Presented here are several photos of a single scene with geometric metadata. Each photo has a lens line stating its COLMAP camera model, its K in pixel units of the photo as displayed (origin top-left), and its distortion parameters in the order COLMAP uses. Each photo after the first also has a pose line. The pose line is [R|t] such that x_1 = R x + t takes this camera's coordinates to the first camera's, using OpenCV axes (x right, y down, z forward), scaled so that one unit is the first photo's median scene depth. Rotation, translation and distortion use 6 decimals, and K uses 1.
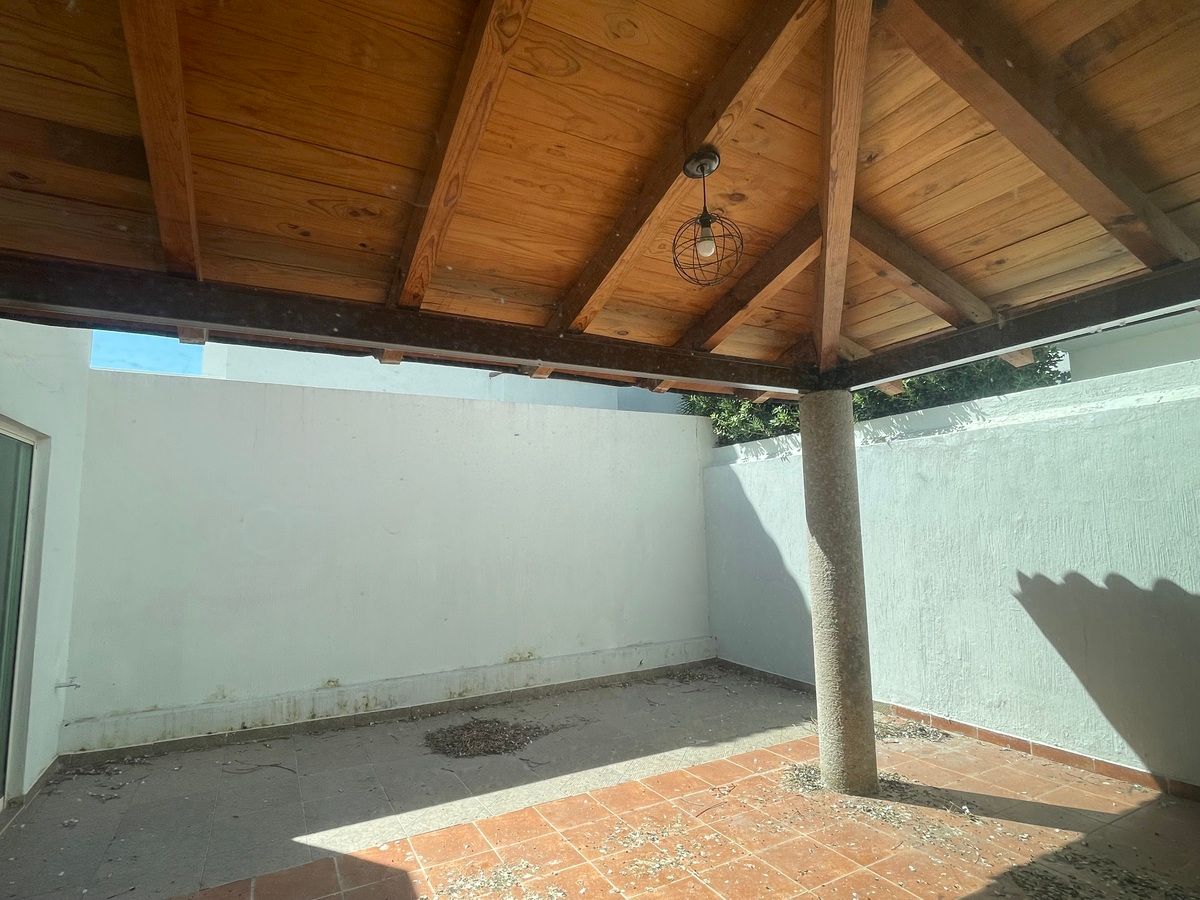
lens RADIAL K [[629.6, 0, 600.6], [0, 629.6, 452.7], [0, 0, 1]] dist [0.006564, 0.002501]
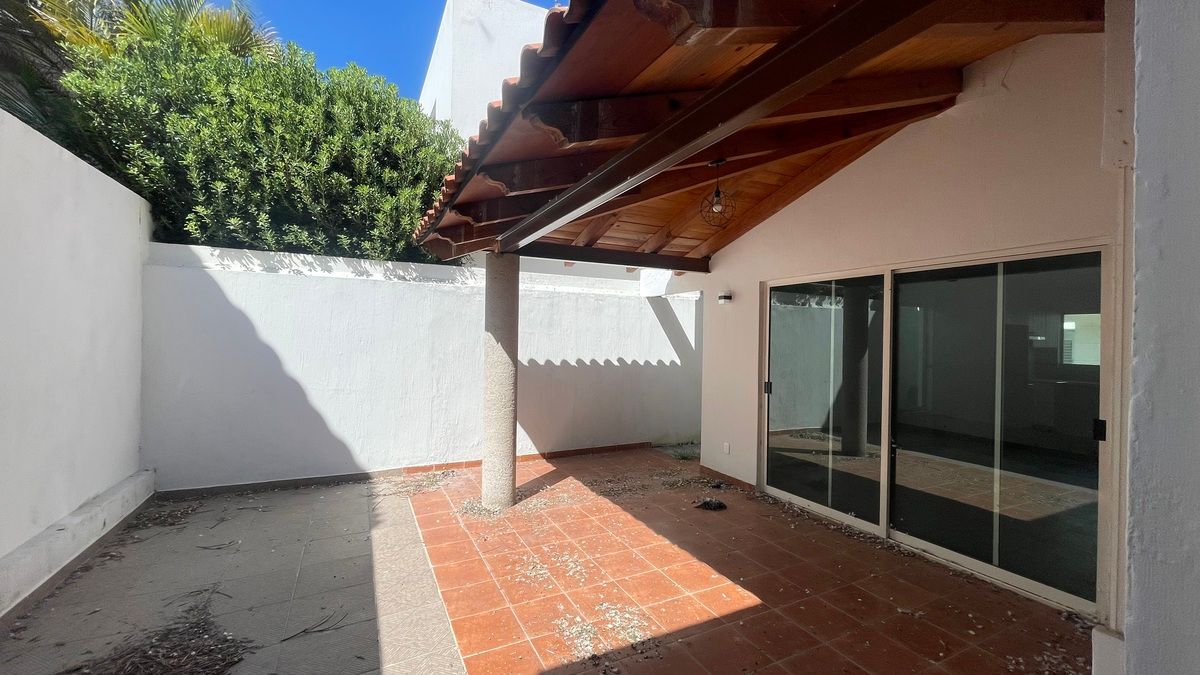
lens RADIAL K [[481.3, 0, 599.0], [0, 481.3, 337.2], [0, 0, 1]] dist [0.001331, 0.000672]
pose [[0.040202, 0.026767, 0.998833, -0.863306], [-0.125564, 0.991852, -0.021526, 0.113202], [-0.991271, -0.124552, 0.043235, 0.799770]]
